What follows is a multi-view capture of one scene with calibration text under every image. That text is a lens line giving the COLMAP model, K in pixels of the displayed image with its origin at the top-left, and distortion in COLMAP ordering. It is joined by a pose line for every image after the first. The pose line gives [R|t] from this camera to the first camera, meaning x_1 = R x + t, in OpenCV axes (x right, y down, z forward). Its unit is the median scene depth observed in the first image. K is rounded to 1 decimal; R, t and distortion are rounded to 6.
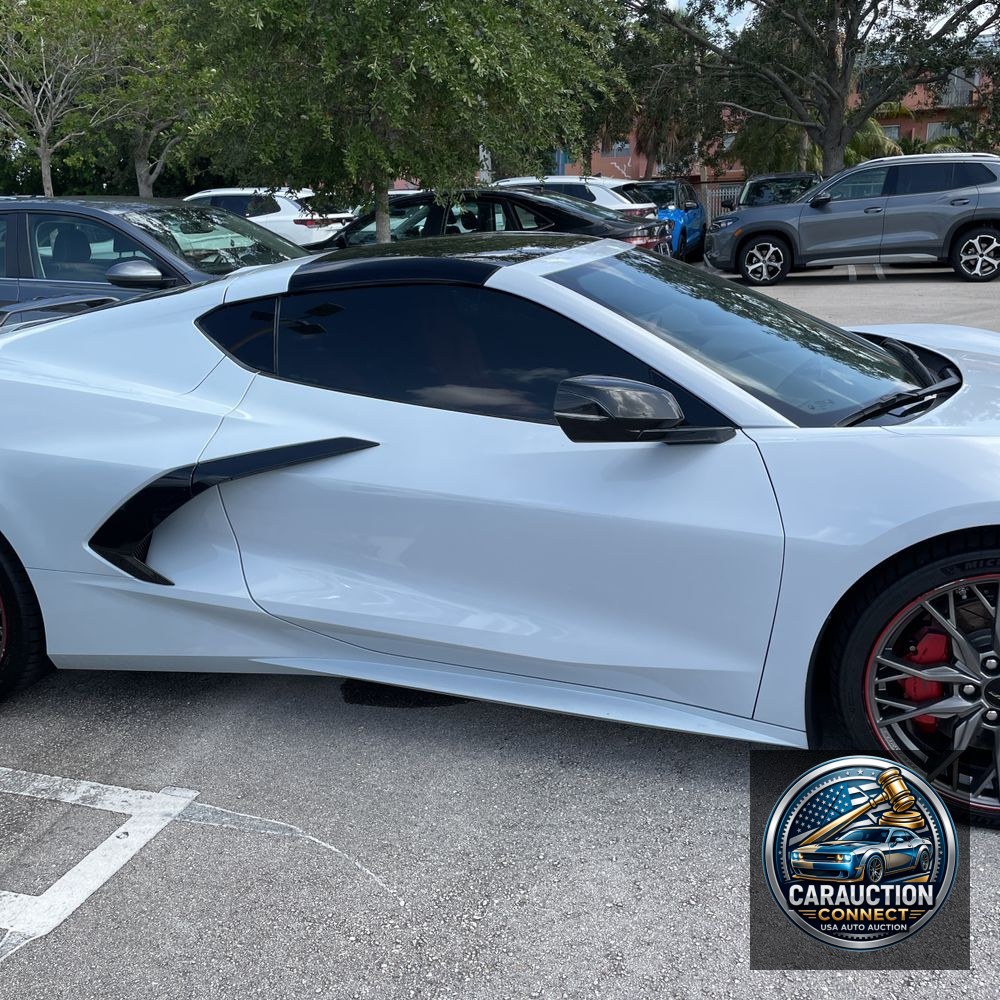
lens RADIAL K [[1012.9, 0, 500.0], [0, 1012.9, 500.0], [0, 0, 1]] dist [0.096043, -0.136427]
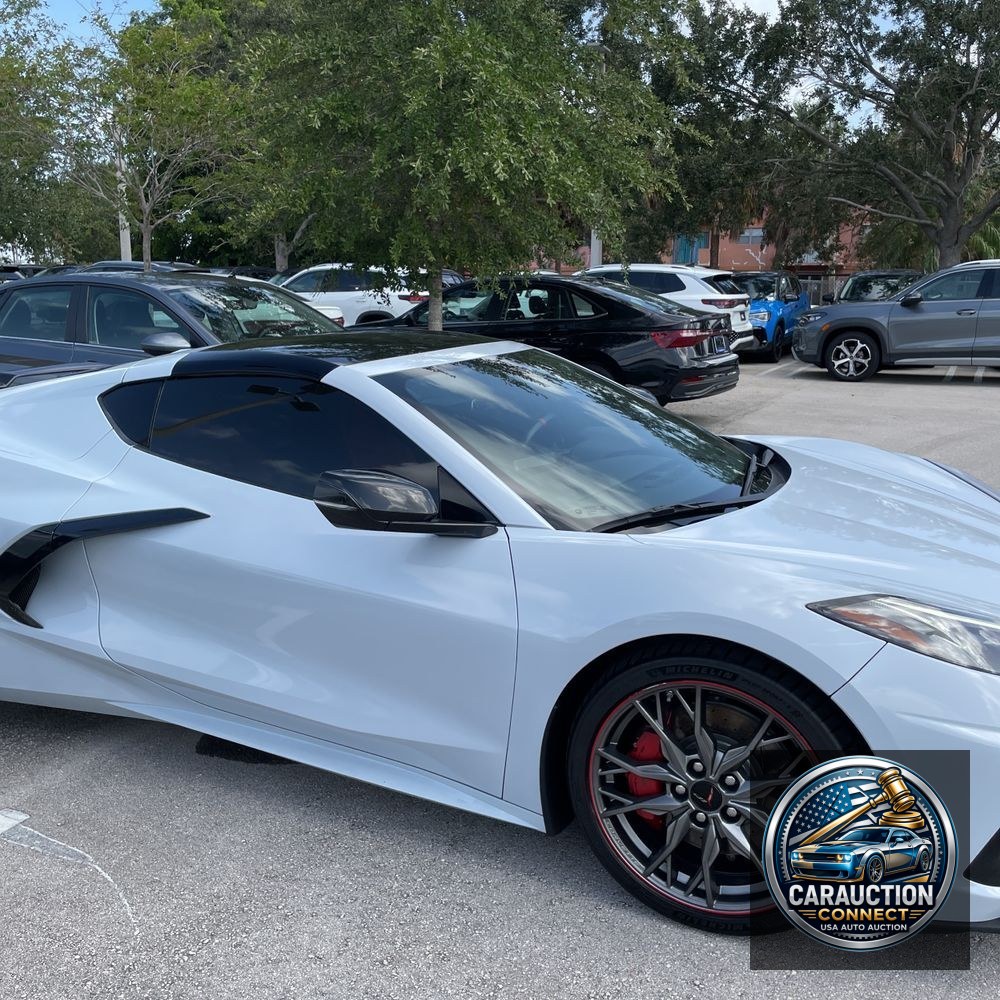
lens RADIAL K [[1012.9, 0, 500.0], [0, 1012.9, 500.0], [0, 0, 1]] dist [0.096043, -0.136427]
pose [[0.989531, 0.070800, -0.125765, 0.306672], [-0.079442, 0.994713, -0.065082, -0.022840], [0.120492, 0.074392, 0.989923, -0.066881]]
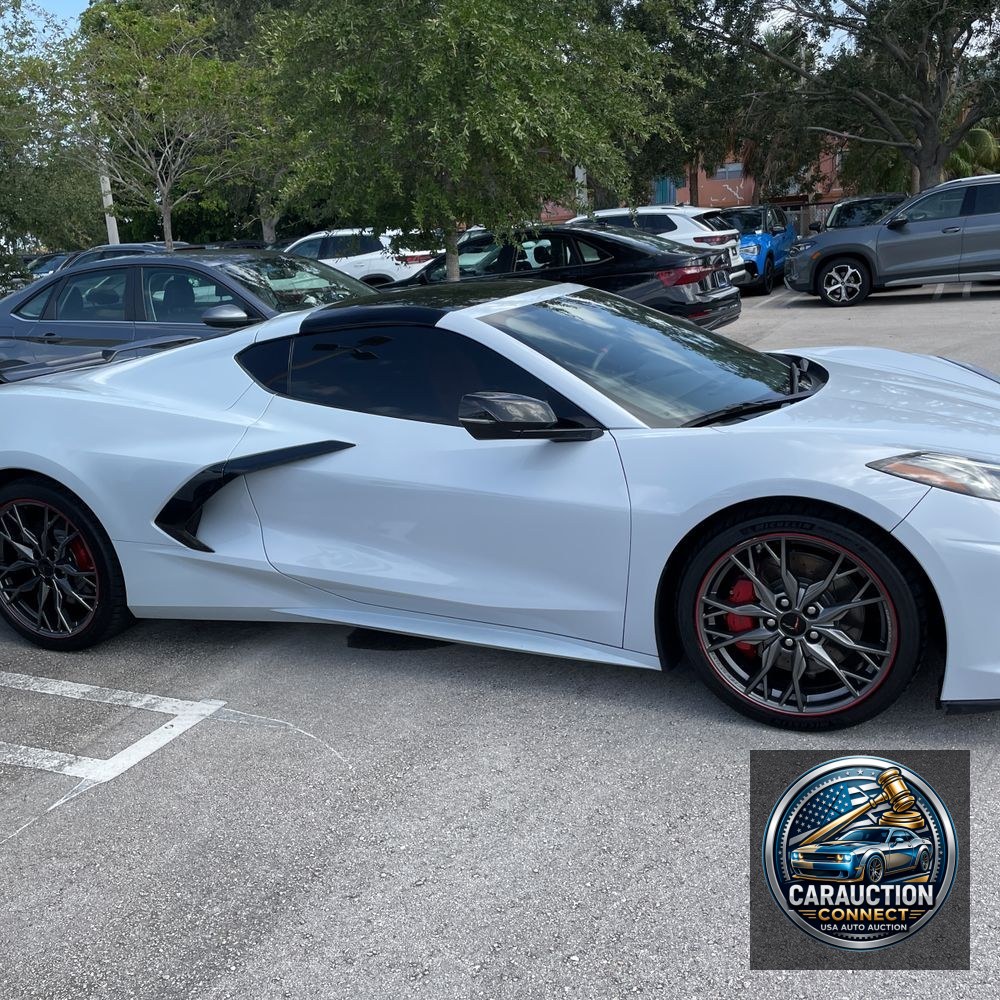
lens RADIAL K [[1012.9, 0, 500.0], [0, 1012.9, 500.0], [0, 0, 1]] dist [0.096043, -0.136427]
pose [[0.993005, -0.002108, -0.118054, 0.210485], [-0.000702, 0.999718, -0.023755, 0.045541], [0.118071, 0.023672, 0.992723, -0.287604]]
